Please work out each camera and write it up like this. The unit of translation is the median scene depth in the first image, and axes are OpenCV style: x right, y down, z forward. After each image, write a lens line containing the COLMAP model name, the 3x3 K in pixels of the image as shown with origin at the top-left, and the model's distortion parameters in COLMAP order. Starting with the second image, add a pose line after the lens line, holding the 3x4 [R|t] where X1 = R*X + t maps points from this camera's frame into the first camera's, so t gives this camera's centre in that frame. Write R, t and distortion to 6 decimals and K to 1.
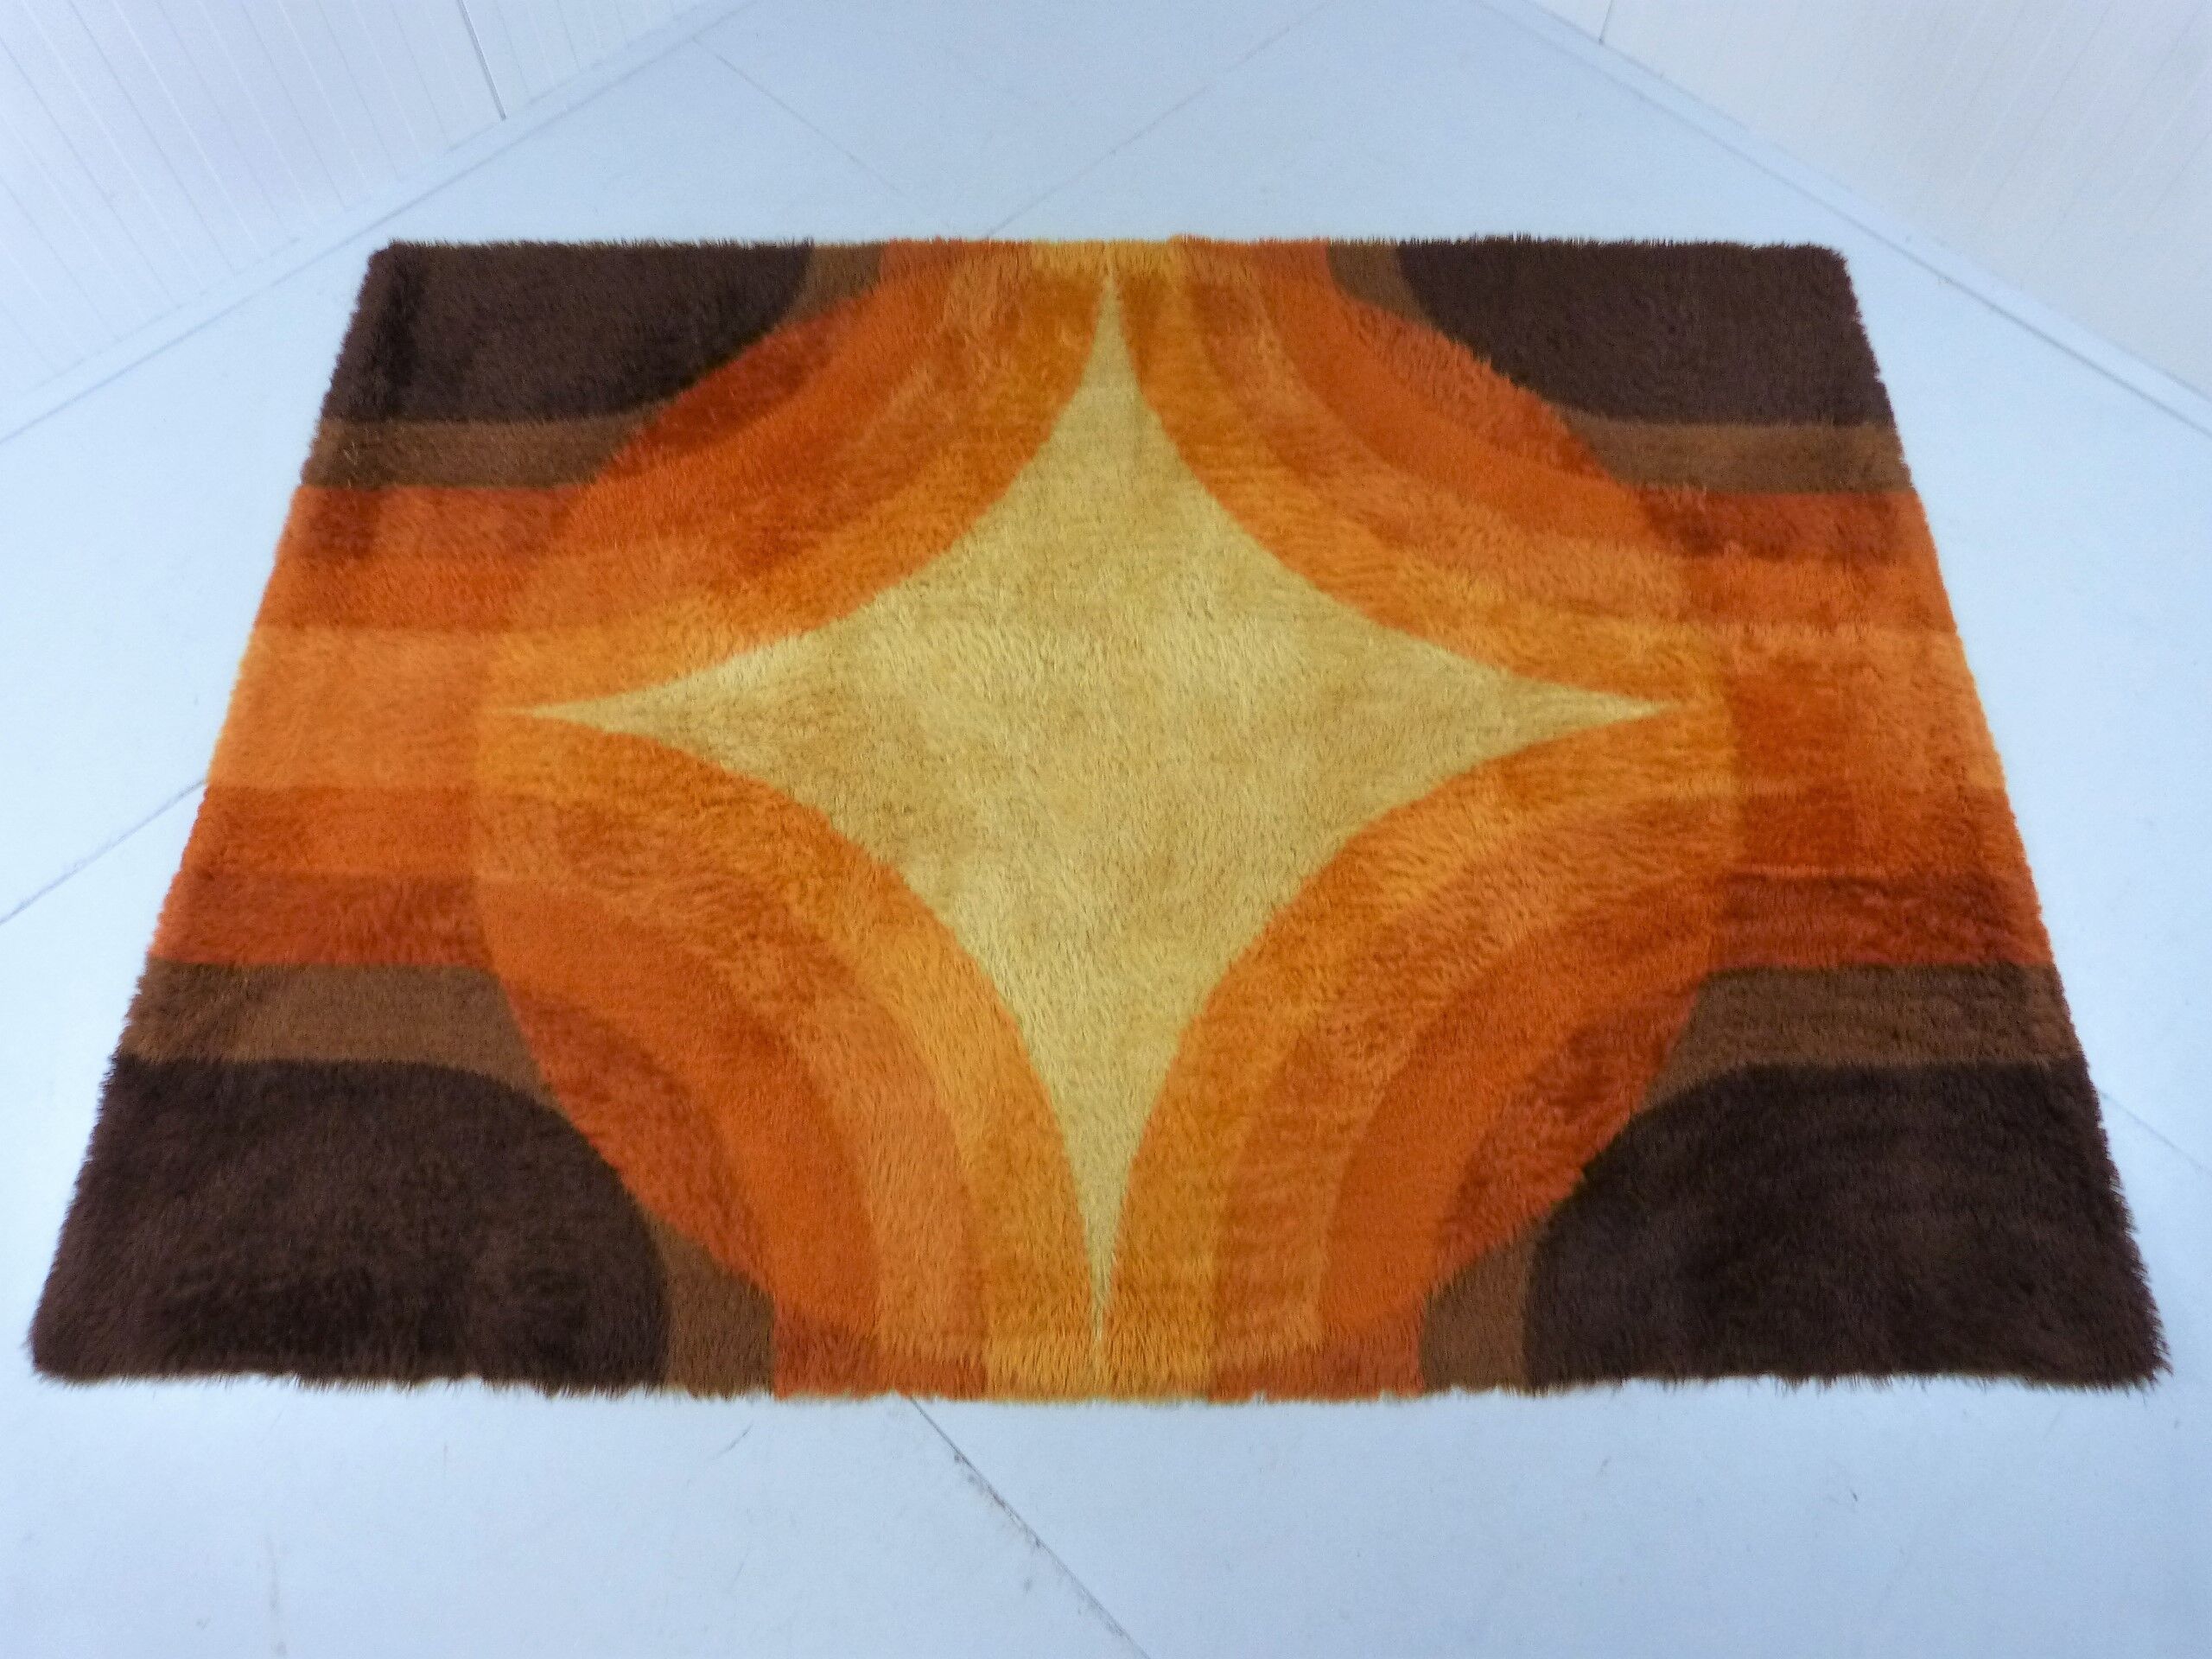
lens RADIAL K [[1675.3, 0, 1102.8], [0, 1675.3, 831.9], [0, 0, 1]] dist [-0.041426, 0.038105]
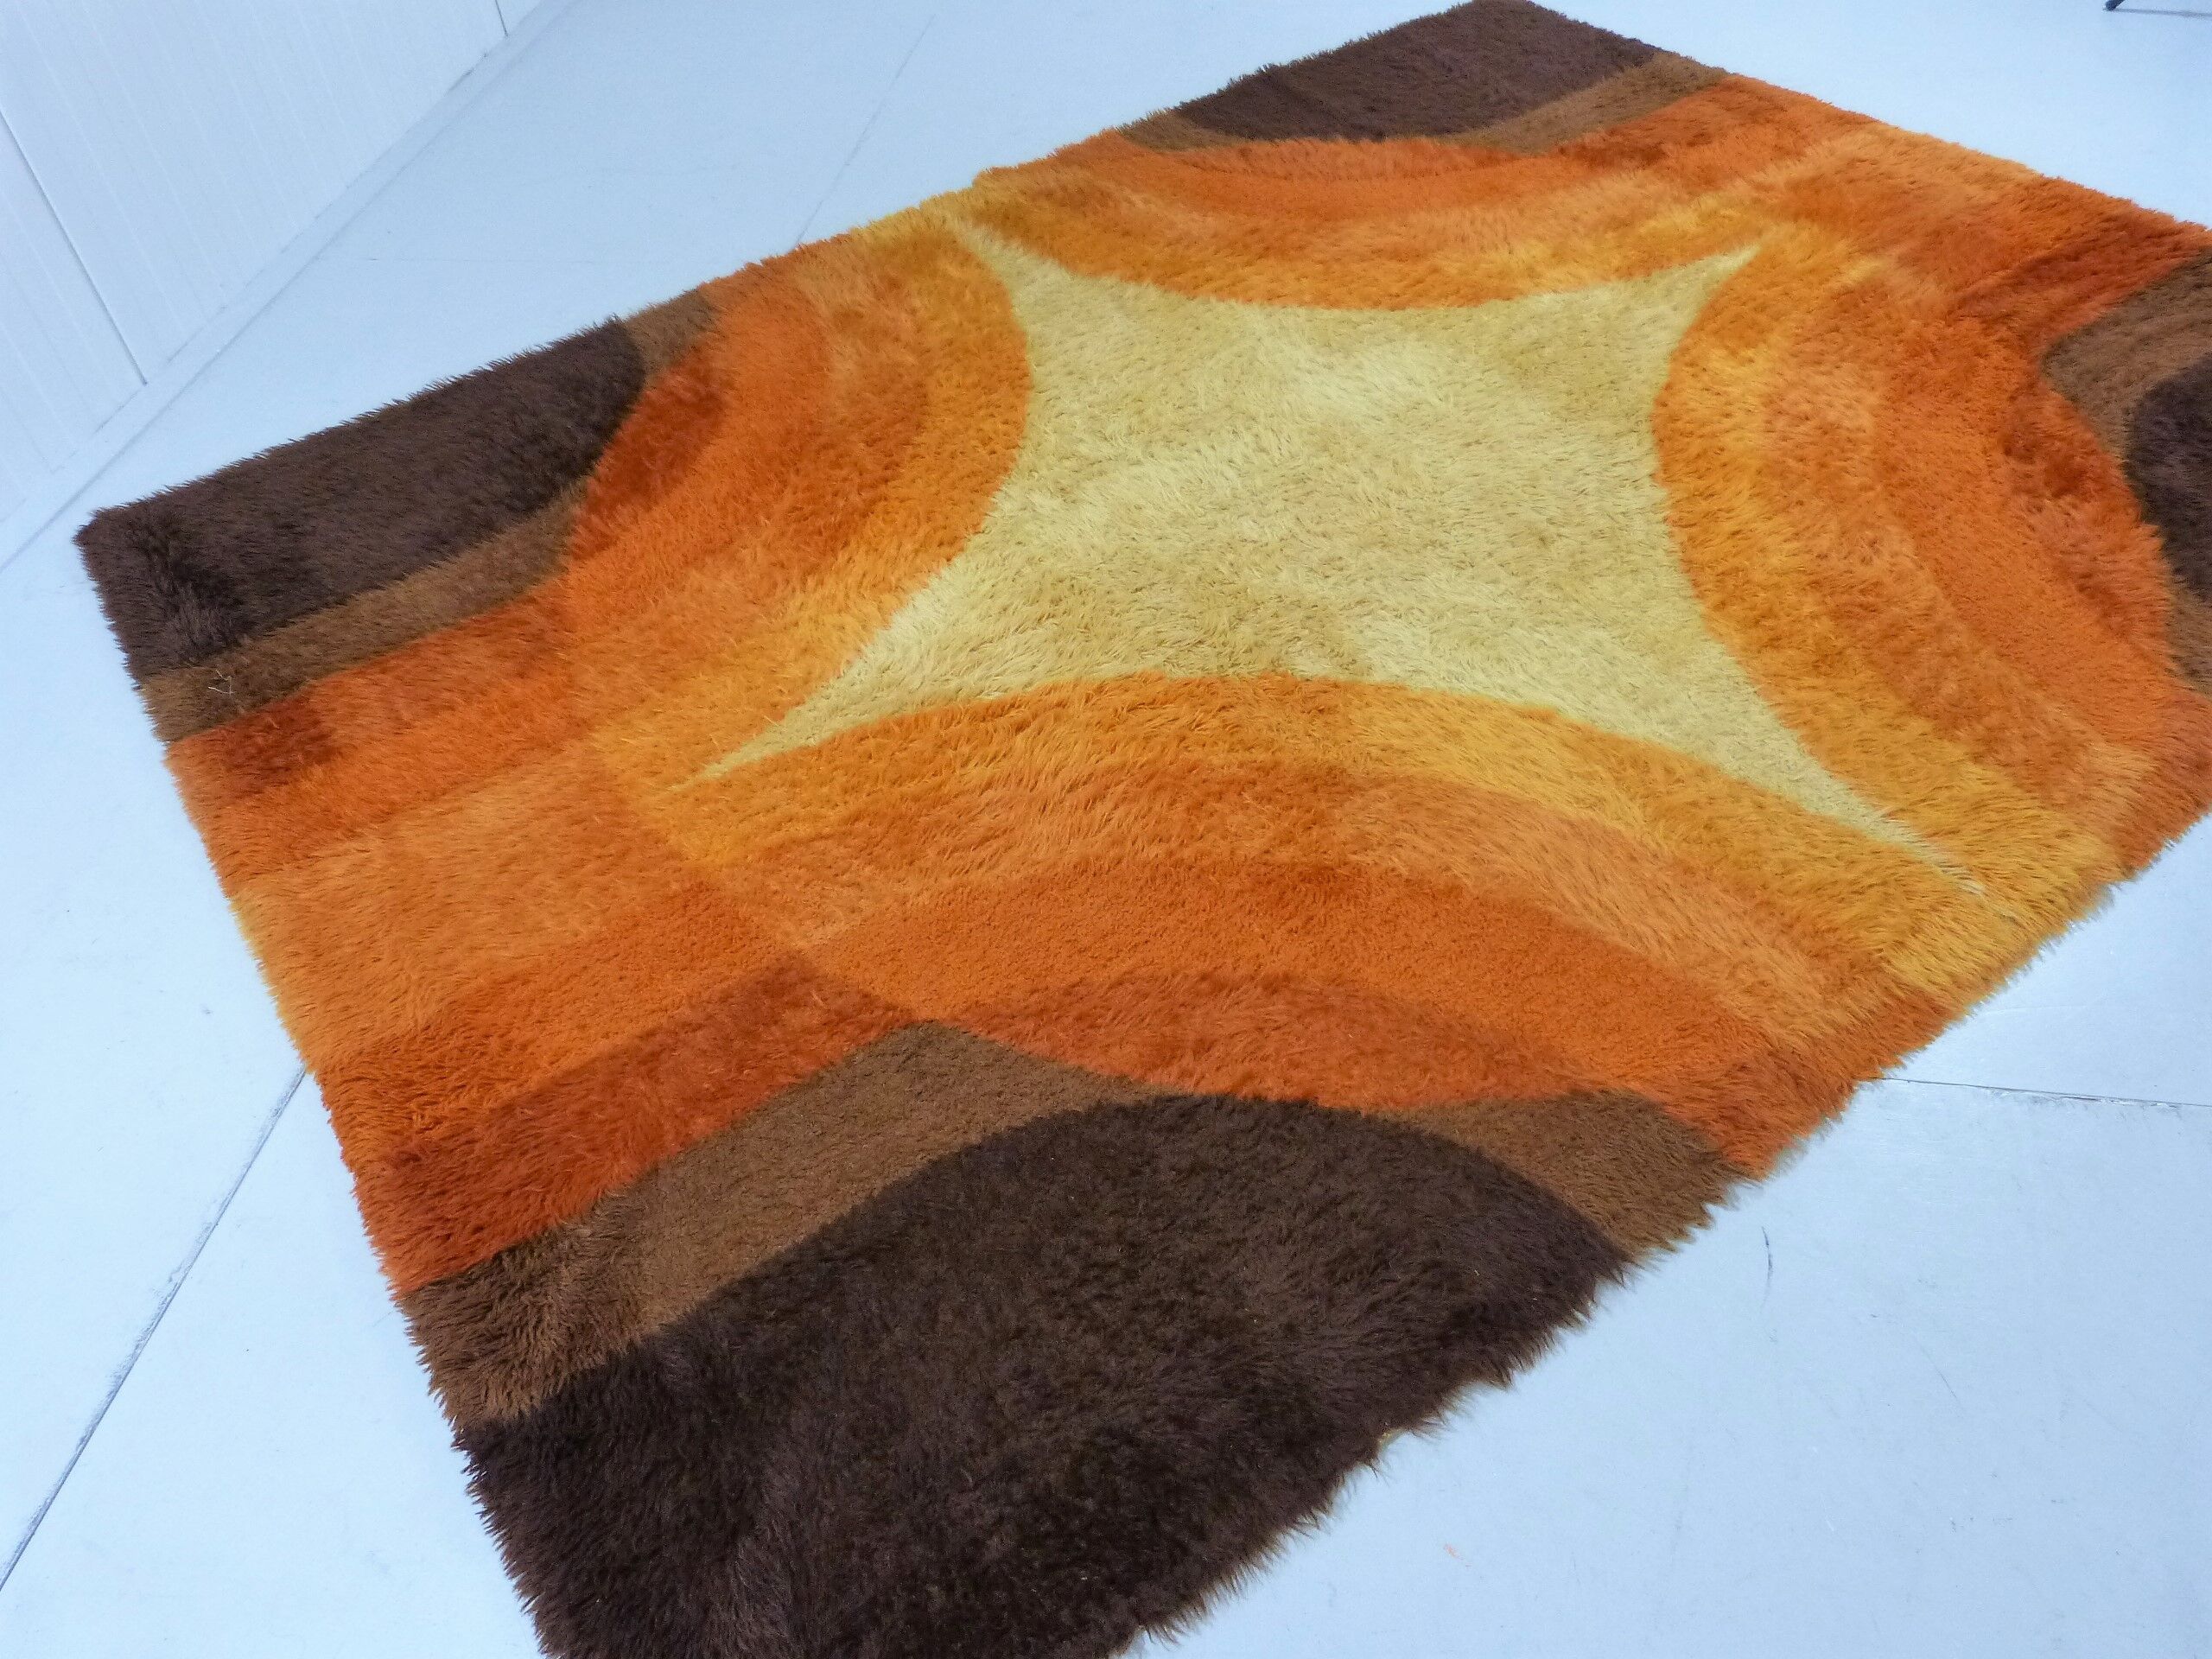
lens RADIAL K [[1675.3, 0, 1107.8], [0, 1675.3, 818.9], [0, 0, 1]] dist [-0.041426, 0.038105]
pose [[0.805824, -0.458601, 0.374610, -0.506103], [0.551913, 0.810900, -0.194507, 0.183251], [-0.214570, 0.363491, 0.906551, 0.356014]]
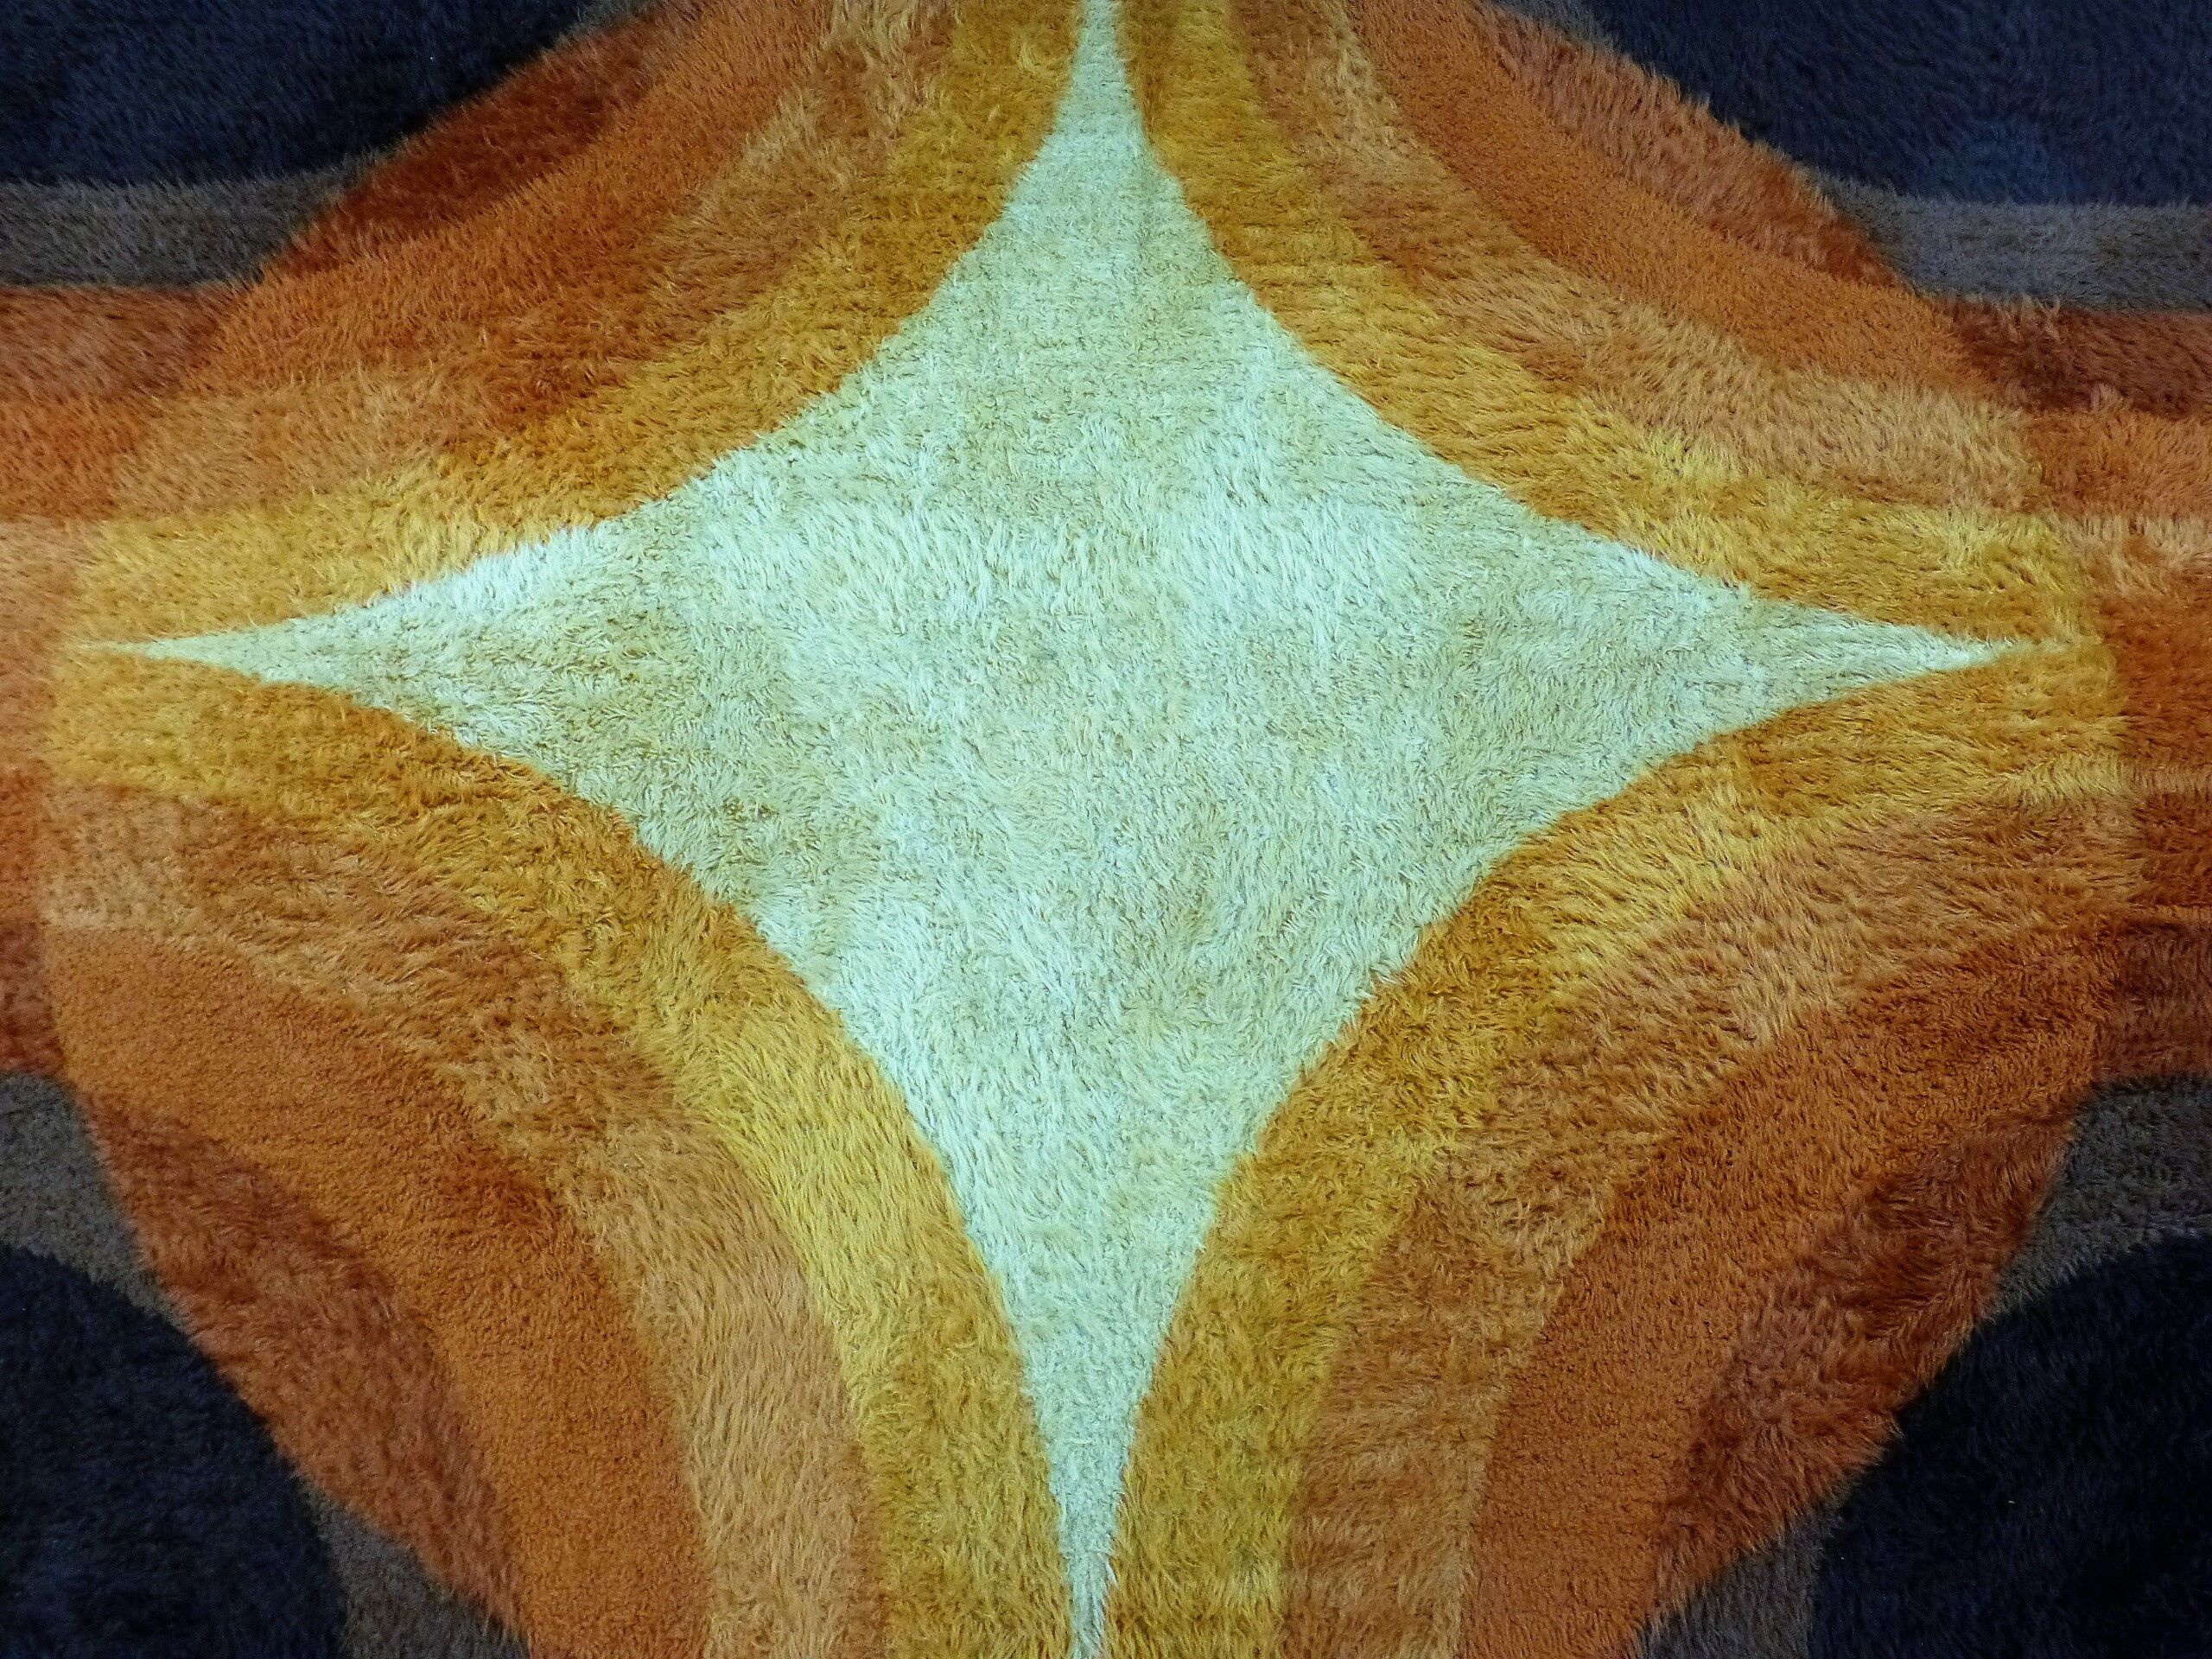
lens RADIAL K [[2383.2, 0, 1107.6], [0, 2383.2, 833.7], [0, 0, 1]] dist [-0.043881, 0.000000]
pose [[0.999843, 0.003195, 0.017423, -0.008581], [-0.002929, 0.999879, -0.015246, 0.007460], [-0.017470, 0.015193, 0.999732, 0.146116]]
